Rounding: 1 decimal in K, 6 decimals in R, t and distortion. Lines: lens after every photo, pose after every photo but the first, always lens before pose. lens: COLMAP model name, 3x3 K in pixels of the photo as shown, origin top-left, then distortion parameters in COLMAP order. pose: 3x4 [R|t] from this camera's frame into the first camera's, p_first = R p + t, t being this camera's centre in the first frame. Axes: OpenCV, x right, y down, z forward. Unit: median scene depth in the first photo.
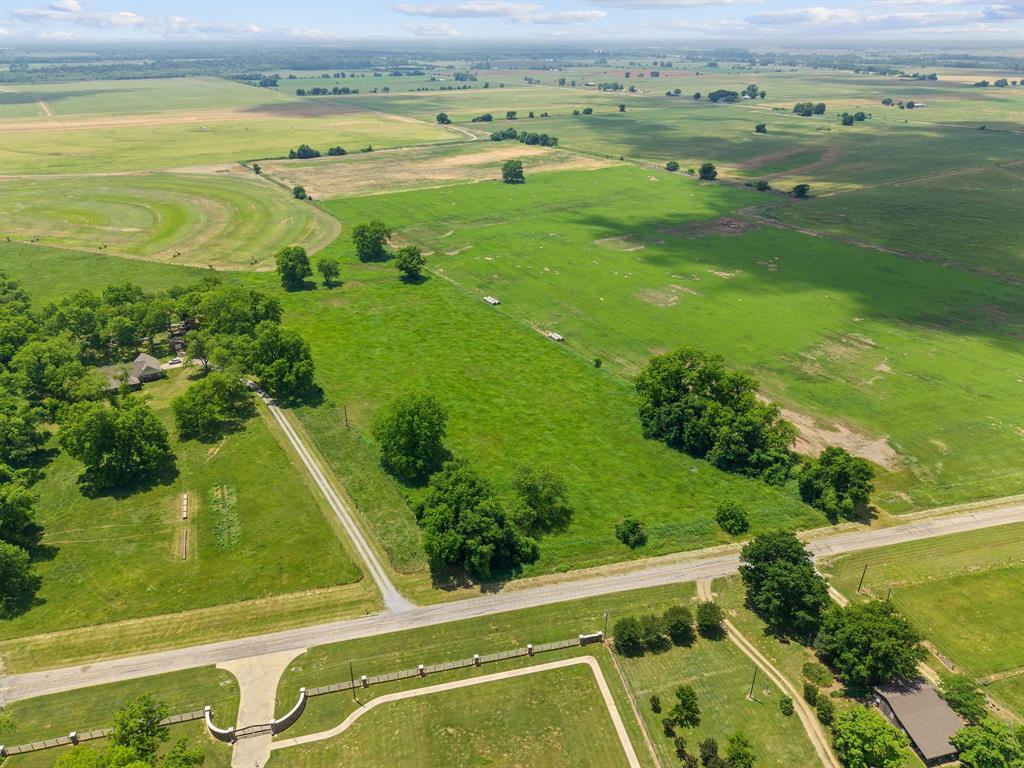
lens RADIAL K [[695.7, 0, 512.0], [0, 695.7, 384.0], [0, 0, 1]] dist [0.031790, -0.036807]
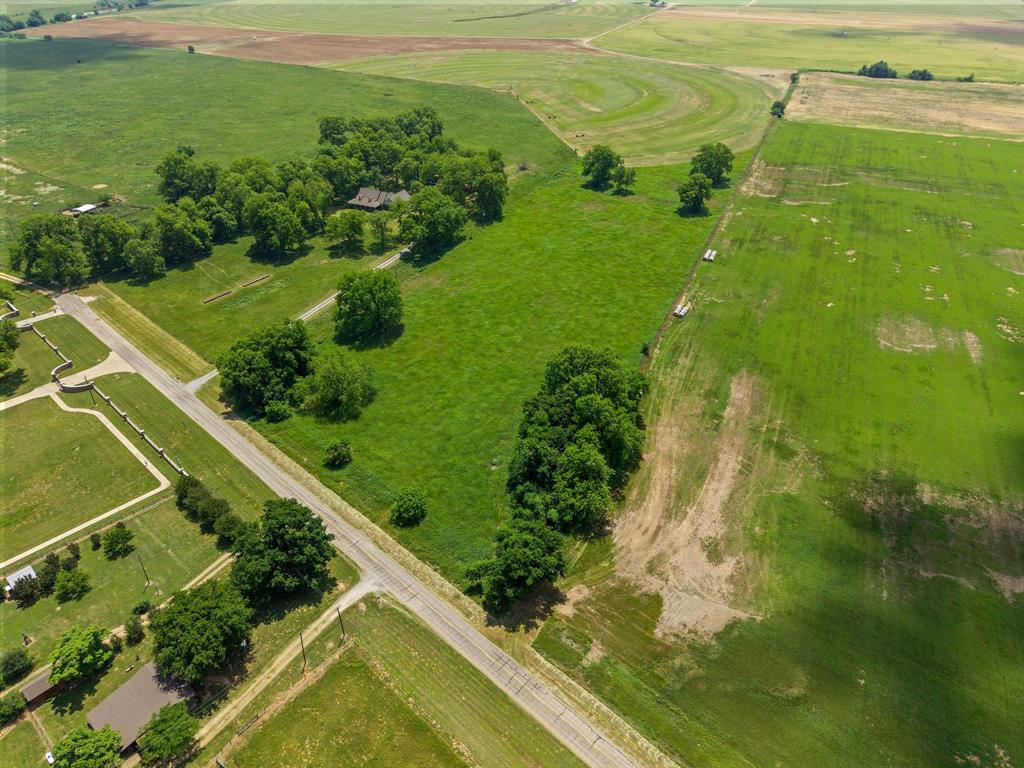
lens RADIAL K [[687.1, 0, 511.1], [0, 687.1, 384.0], [0, 0, 1]] dist [0.004468, -0.001317]
pose [[0.550405, 0.463331, -0.694535, 0.969346], [-0.375282, 0.880402, 0.289922, -0.262959], [0.745800, 0.101072, 0.658458, 0.539521]]
